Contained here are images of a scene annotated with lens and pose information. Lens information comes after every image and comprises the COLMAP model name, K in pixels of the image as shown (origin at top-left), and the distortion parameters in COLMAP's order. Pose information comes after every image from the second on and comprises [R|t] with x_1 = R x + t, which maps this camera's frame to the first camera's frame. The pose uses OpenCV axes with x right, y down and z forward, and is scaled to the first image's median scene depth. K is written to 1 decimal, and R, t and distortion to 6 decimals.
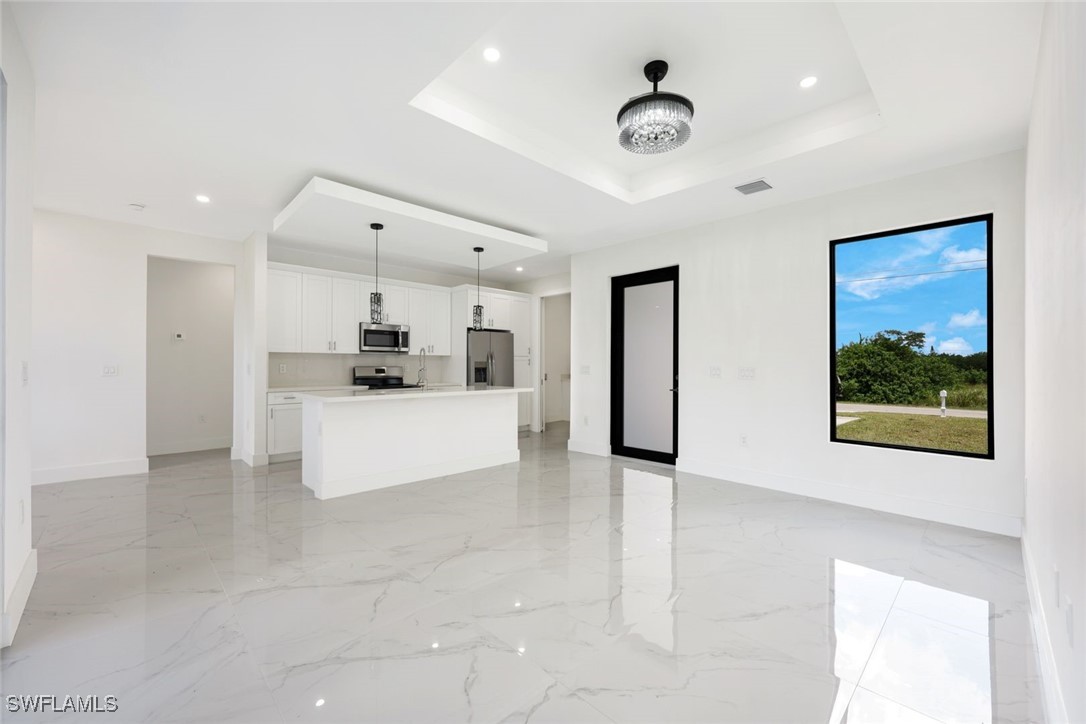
lens RADIAL K [[435.3, 0, 541.6], [0, 435.3, 362.9], [0, 0, 1]] dist [0.002348, 0.000000]
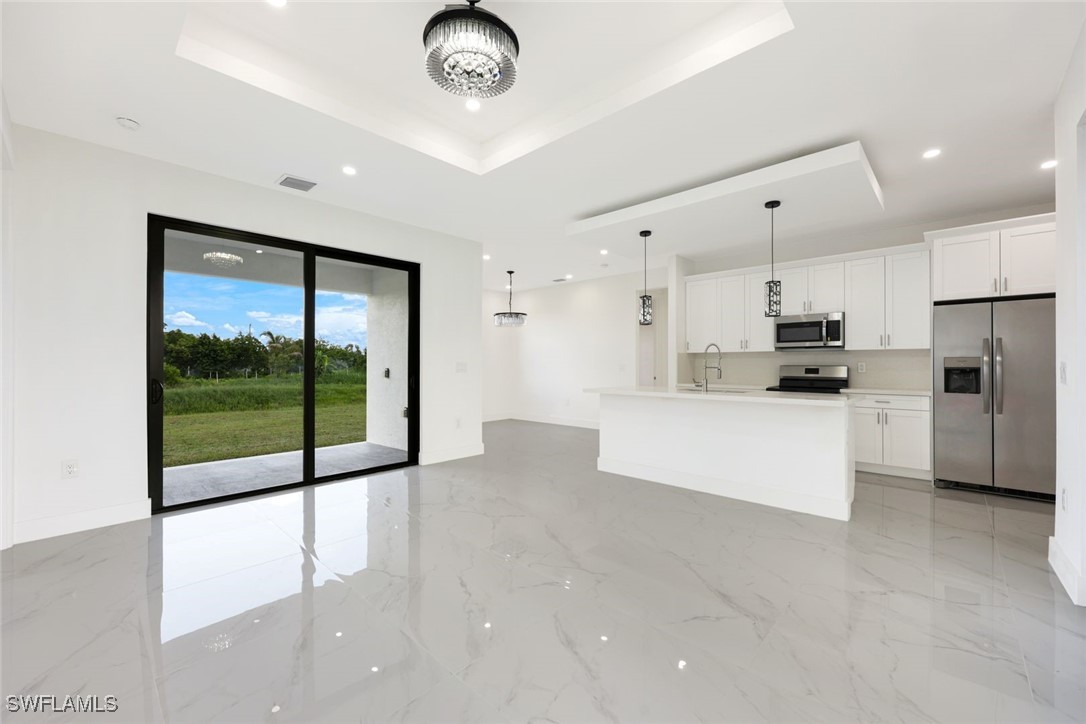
lens RADIAL K [[441.6, 0, 541.0], [0, 441.6, 351.6], [0, 0, 1]] dist [-0.000639, -0.000392]
pose [[0.048102, -0.031071, -0.998359, 0.431849], [0.004313, 0.999513, -0.030899, 0.005474], [0.998833, -0.002820, 0.048213, 0.433278]]
